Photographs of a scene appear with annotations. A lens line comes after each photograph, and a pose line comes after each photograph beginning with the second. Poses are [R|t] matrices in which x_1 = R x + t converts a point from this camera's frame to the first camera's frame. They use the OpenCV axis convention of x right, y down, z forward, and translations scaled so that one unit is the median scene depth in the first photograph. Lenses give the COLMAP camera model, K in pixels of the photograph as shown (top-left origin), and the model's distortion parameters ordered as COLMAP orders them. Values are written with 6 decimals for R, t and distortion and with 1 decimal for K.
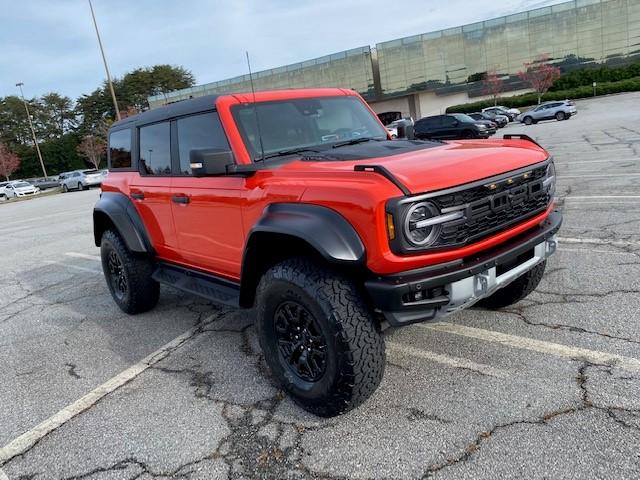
lens RADIAL K [[509.4, 0, 320.0], [0, 509.4, 240.0], [0, 0, 1]] dist [0.056074, -0.002301]
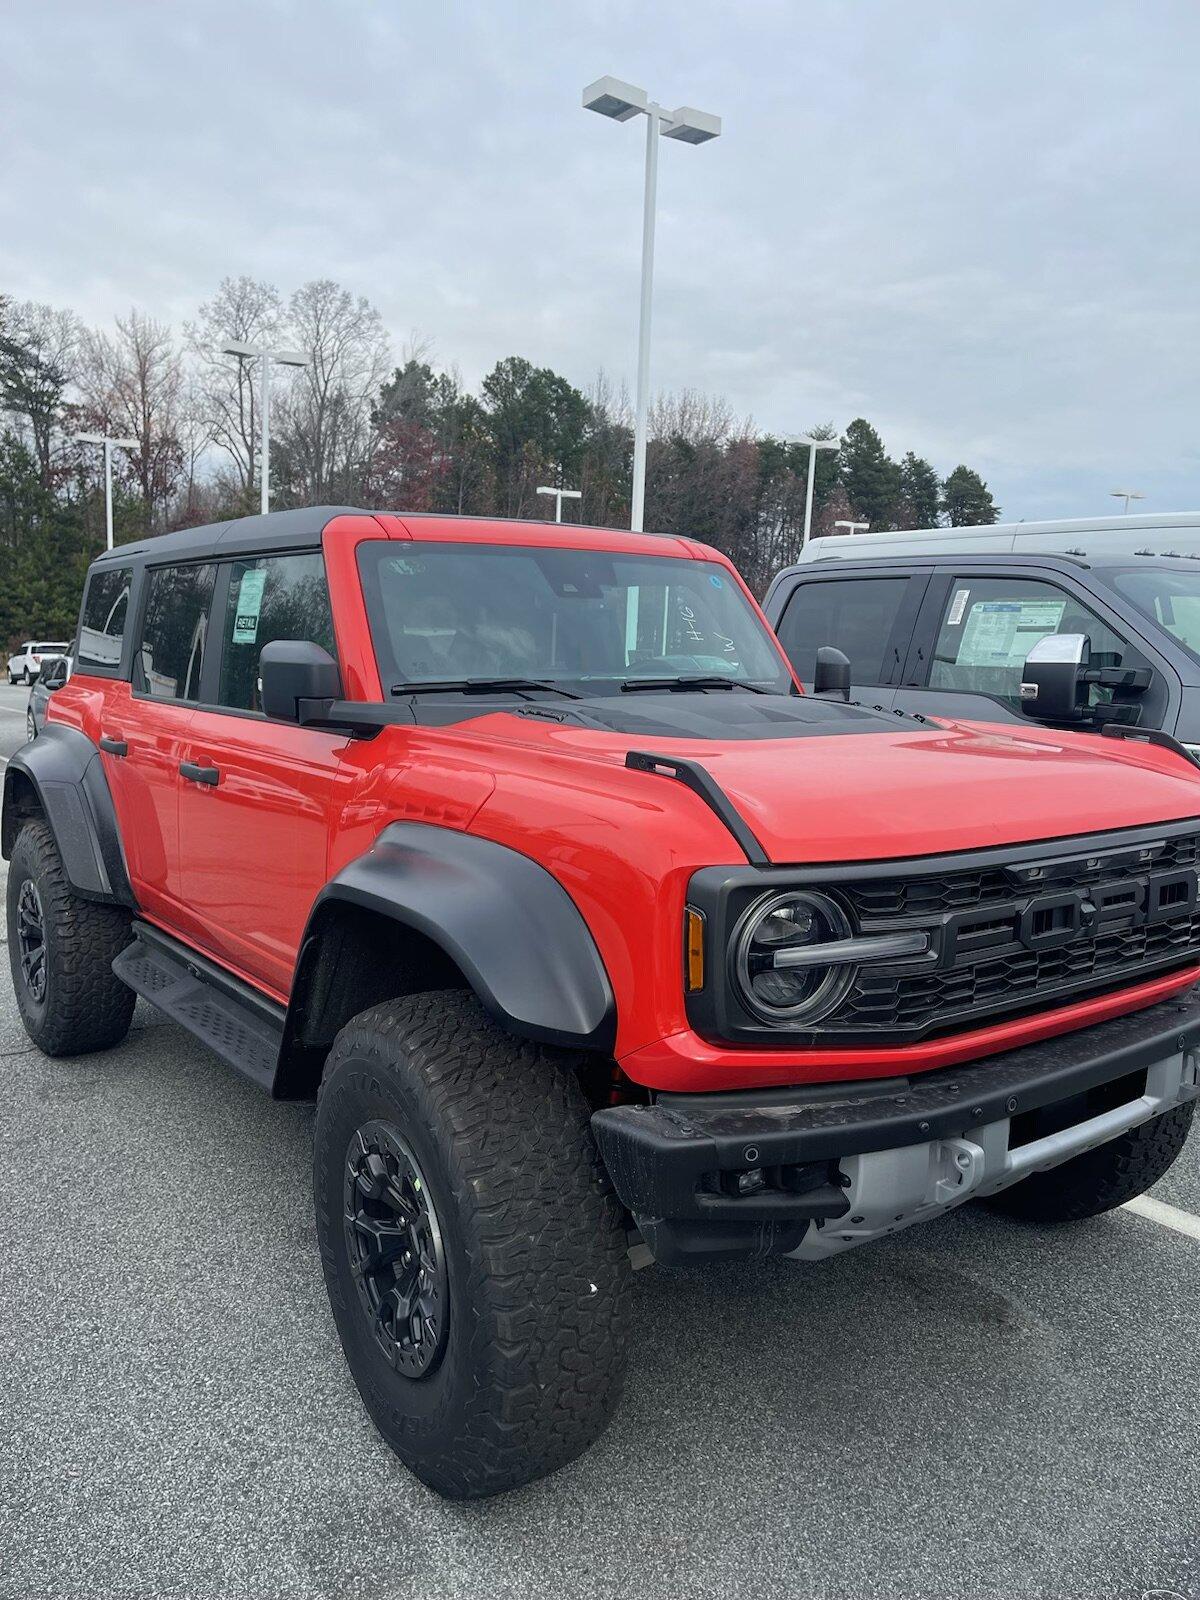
lens RADIAL K [[1273.4, 0, 612.2], [0, 1273.4, 773.7], [0, 0, 1]] dist [0.056074, -0.002301]
pose [[0.987978, 0.145149, -0.053212, 0.101550], [-0.150034, 0.983236, -0.103618, -0.040490], [0.037280, 0.110356, 0.993193, 0.149634]]
